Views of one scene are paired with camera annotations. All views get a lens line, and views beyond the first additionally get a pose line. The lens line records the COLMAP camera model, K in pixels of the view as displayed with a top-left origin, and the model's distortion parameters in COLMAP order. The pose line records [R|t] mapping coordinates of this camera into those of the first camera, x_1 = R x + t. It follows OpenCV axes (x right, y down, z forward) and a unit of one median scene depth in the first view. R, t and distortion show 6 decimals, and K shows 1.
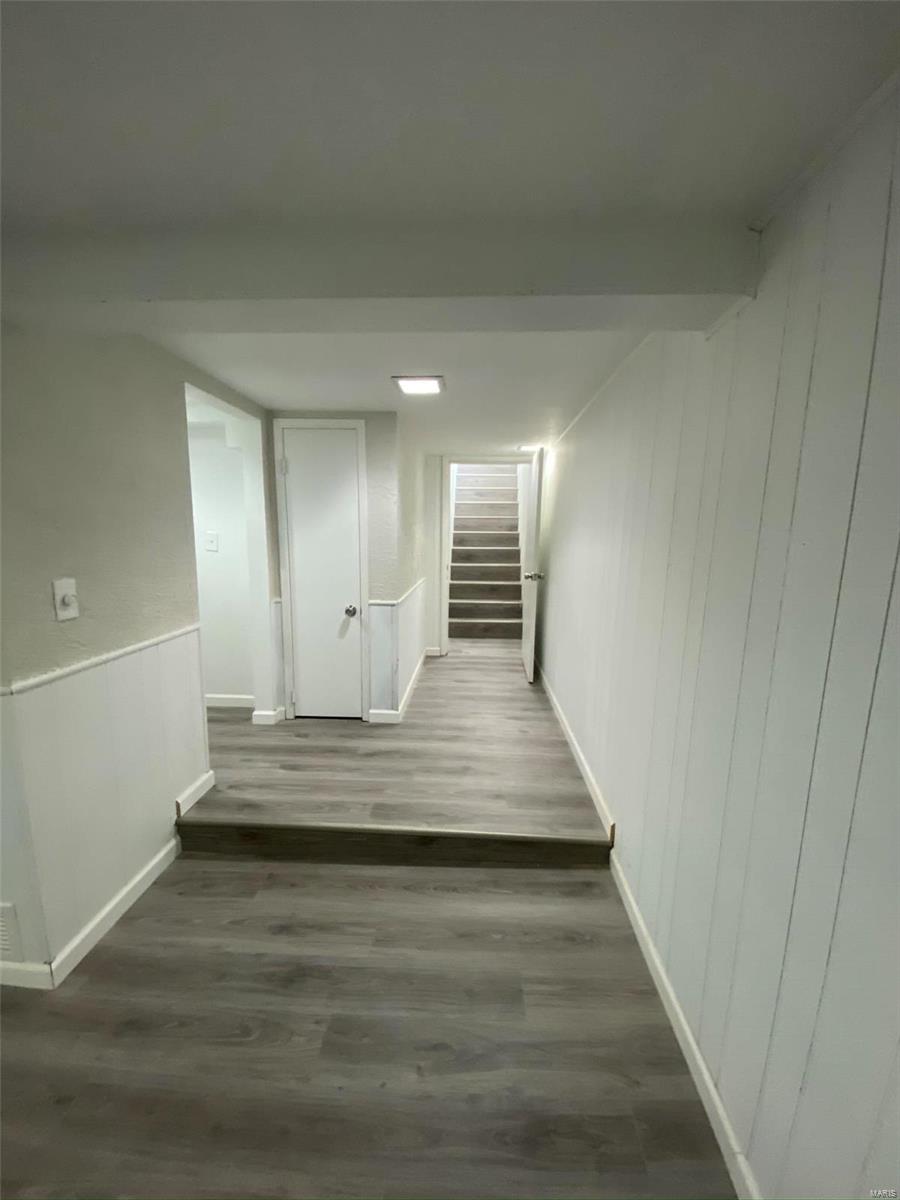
lens RADIAL K [[486.6, 0, 446.0], [0, 486.6, 605.0], [0, 0, 1]] dist [0.002079, -0.007810]
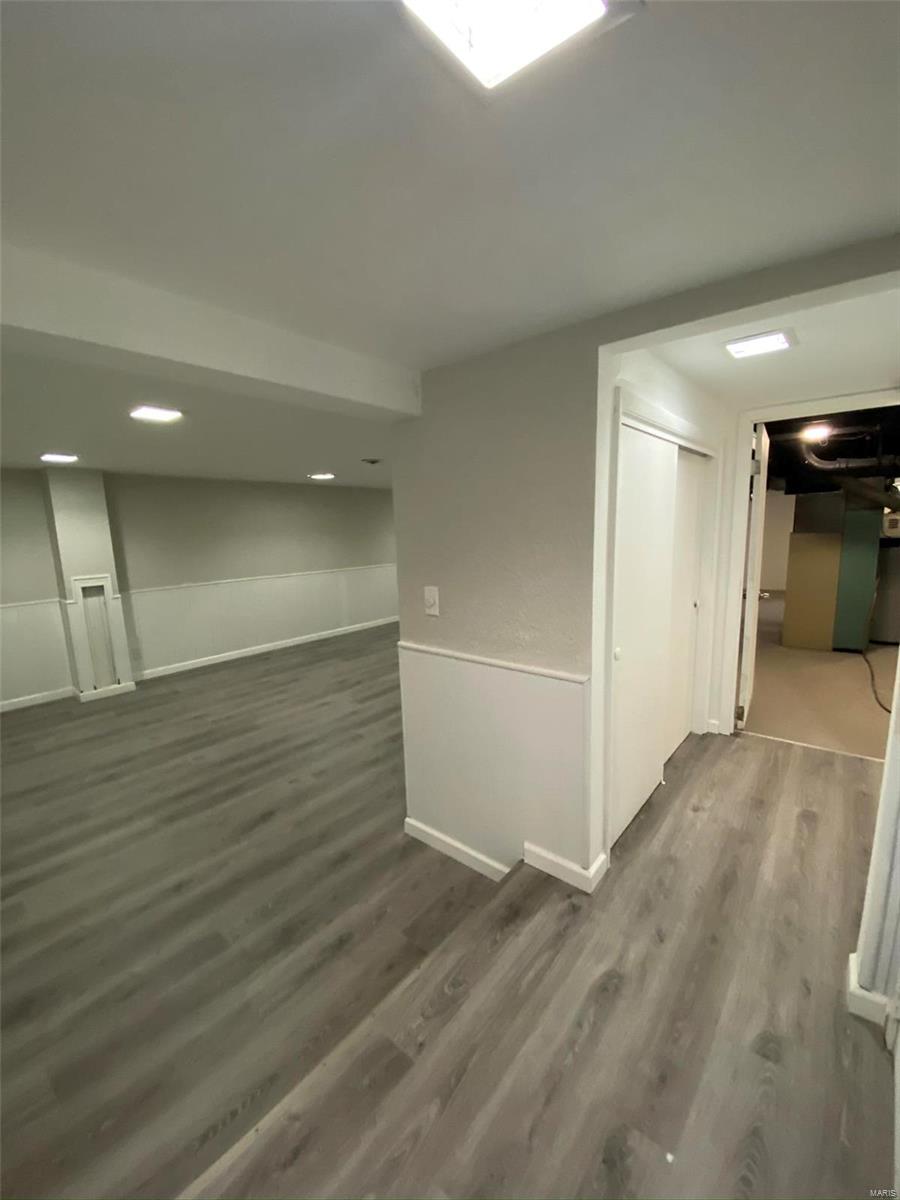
lens RADIAL K [[486.6, 0, 442.0], [0, 486.6, 592.9], [0, 0, 1]] dist [0.002079, -0.007810]
pose [[-0.586051, 0.128883, -0.799958, 0.215696], [-0.104575, 0.966981, 0.232405, -0.253249], [0.803498, 0.219856, -0.553222, 1.266536]]
